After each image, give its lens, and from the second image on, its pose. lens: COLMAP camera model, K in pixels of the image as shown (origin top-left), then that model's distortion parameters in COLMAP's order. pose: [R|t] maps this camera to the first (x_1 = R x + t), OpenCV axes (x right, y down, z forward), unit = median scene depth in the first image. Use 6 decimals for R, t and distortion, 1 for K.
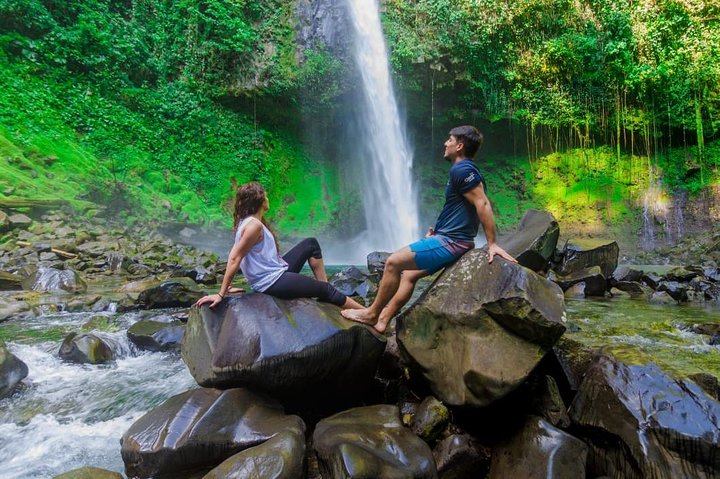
lens RADIAL K [[411.0, 0, 387.4], [0, 411.0, 220.9], [0, 0, 1]] dist [-0.001336, -0.011680]
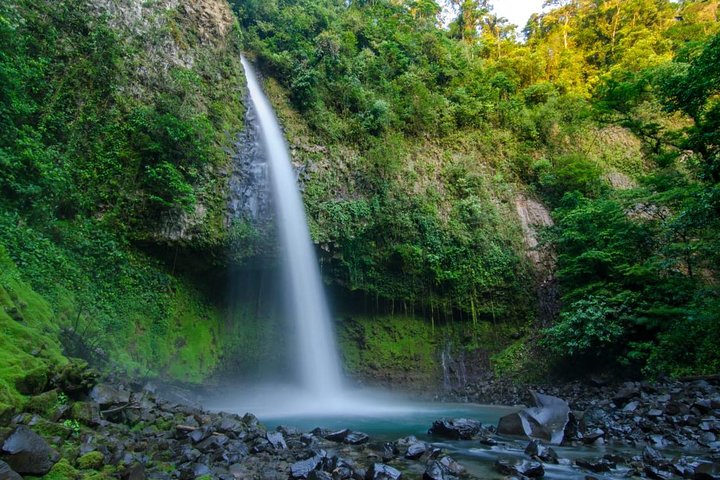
lens RADIAL K [[354.2, 0, 357.8], [0, 354.2, 252.0], [0, 0, 1]] dist [-0.005586, -0.003673]
pose [[0.864513, 0.167419, 0.473907, -0.357999], [-0.035082, 0.960692, -0.275390, -0.047597], [-0.501385, 0.221452, 0.836404, -0.026660]]
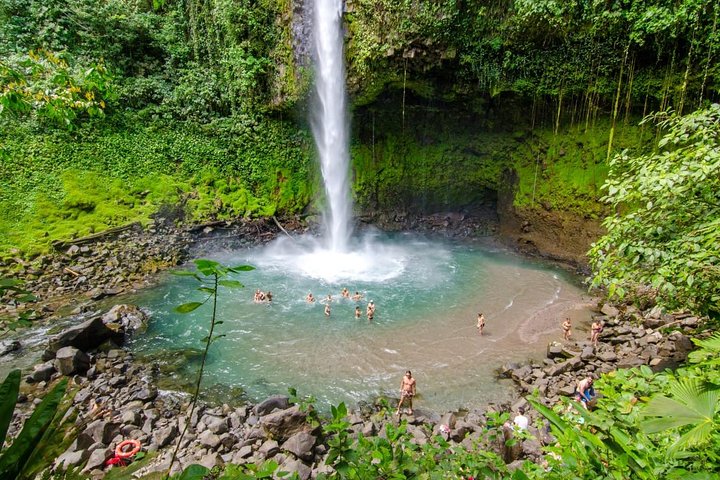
lens RADIAL K [[354.2, 0, 354.5], [0, 354.2, 246.1], [0, 0, 1]] dist [-0.005586, -0.003673]
pose [[0.790495, 0.125428, -0.599488, 0.614100], [0.067915, 0.954818, 0.289327, -0.203729], [0.608691, -0.269426, 0.746260, 0.180965]]
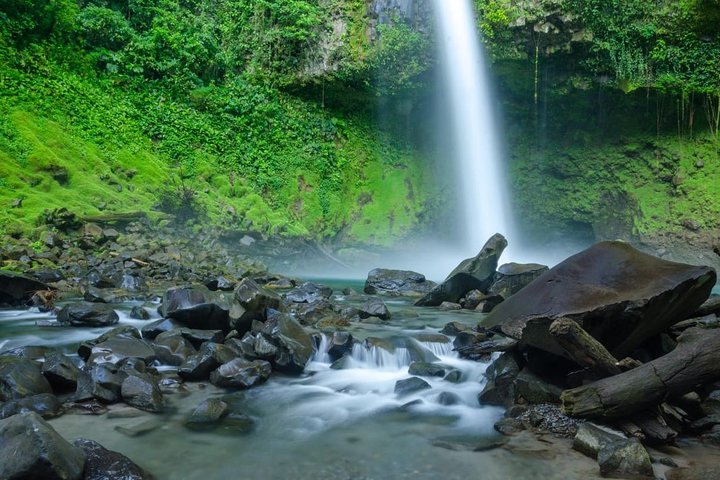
lens RADIAL K [[576.5, 0, 357.6], [0, 576.5, 250.6], [0, 0, 1]] dist [-0.129801, 0.103584]
pose [[0.950214, 0.017053, -0.311132, 0.132194], [0.002182, 0.998113, 0.061369, -0.021473], [0.311591, -0.058993, 0.948383, -0.151679]]
